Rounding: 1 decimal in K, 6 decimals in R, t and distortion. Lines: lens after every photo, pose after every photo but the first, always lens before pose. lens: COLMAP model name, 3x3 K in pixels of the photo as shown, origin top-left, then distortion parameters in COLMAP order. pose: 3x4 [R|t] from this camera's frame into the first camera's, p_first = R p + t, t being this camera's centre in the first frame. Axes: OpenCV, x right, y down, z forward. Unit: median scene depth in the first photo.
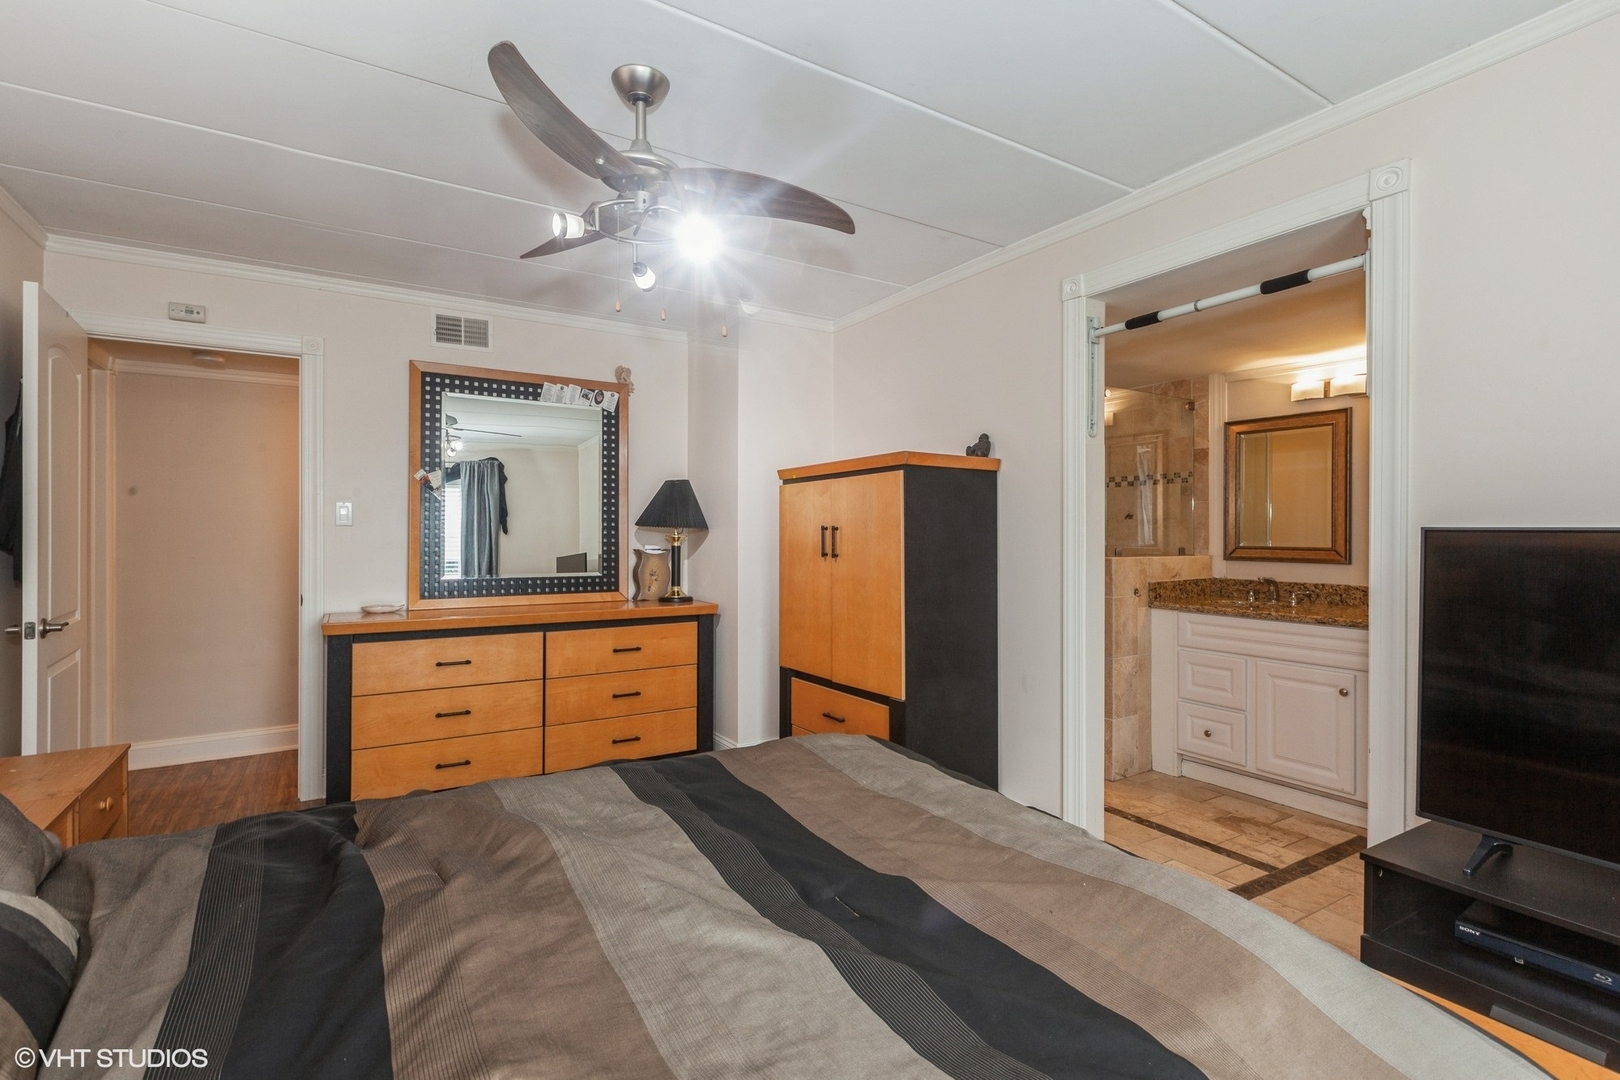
lens RADIAL K [[762.4, 0, 800.7], [0, 762.4, 534.7], [0, 0, 1]] dist [0.003035, -0.000343]
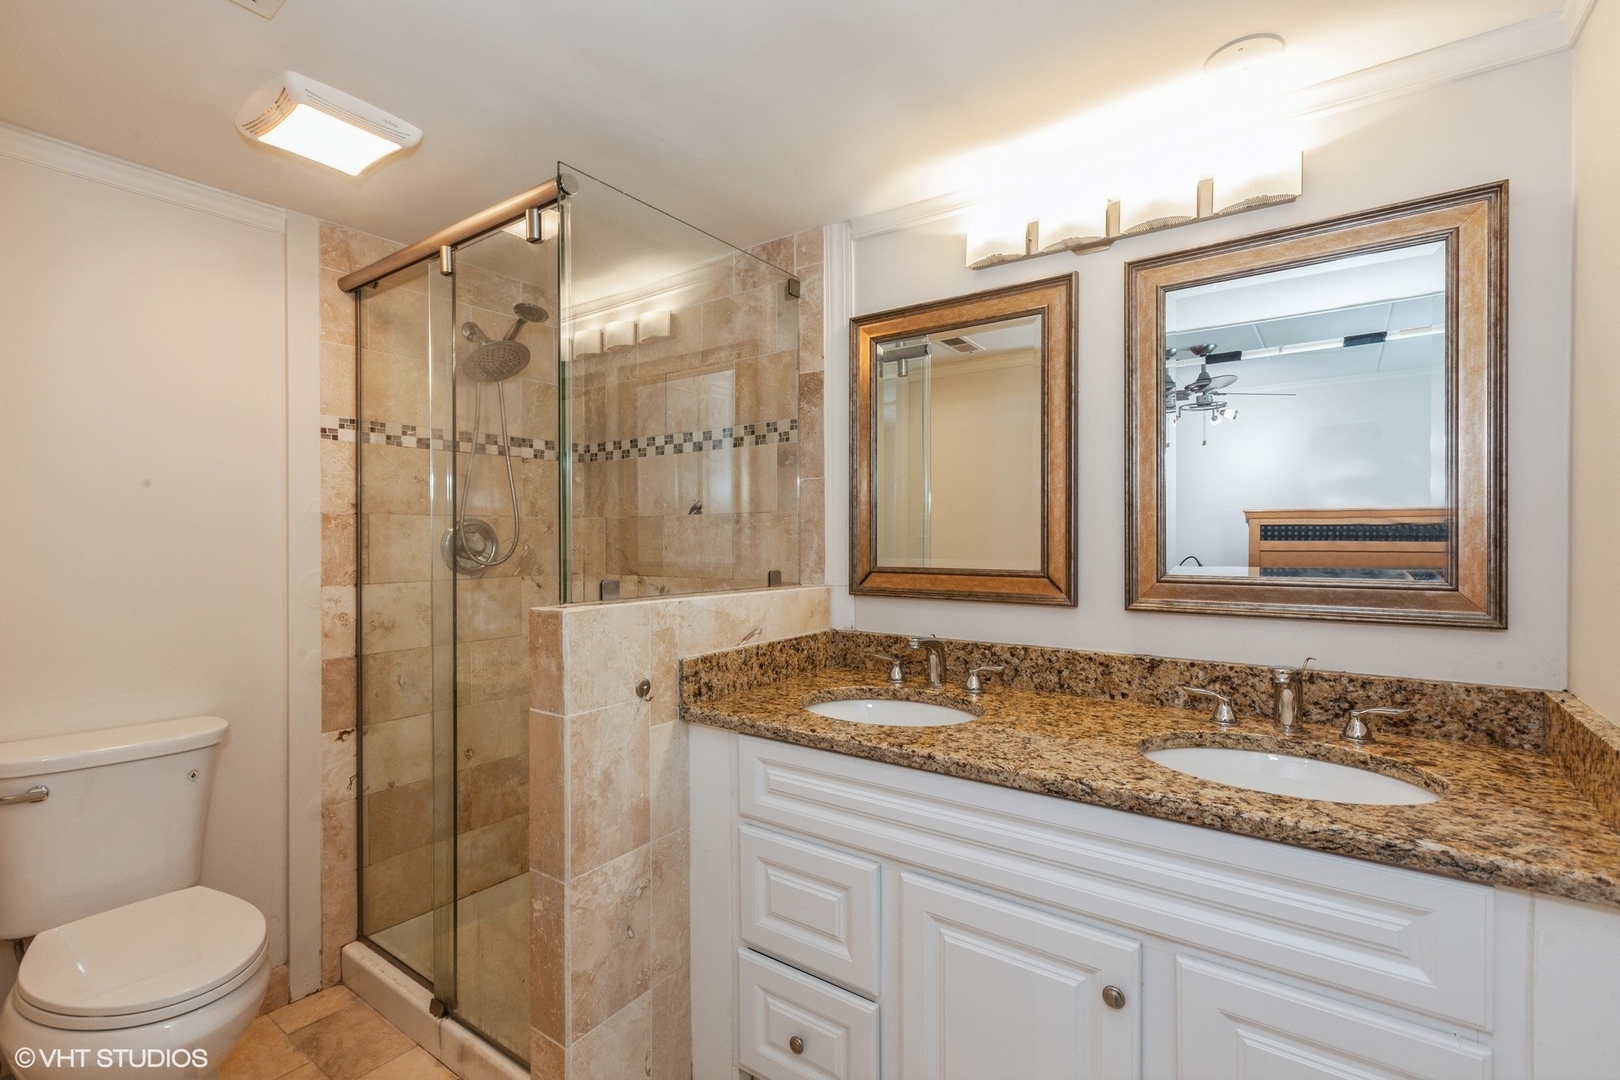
lens RADIAL K [[762.4, 0, 808.8], [0, 762.4, 542.9], [0, 0, 1]] dist [0.003035, -0.000343]
pose [[0.922439, -0.005712, 0.386100, 0.344866], [0.005079, 0.999984, 0.002661, -0.002304], [-0.386109, -0.000494, 0.922453, 0.562668]]
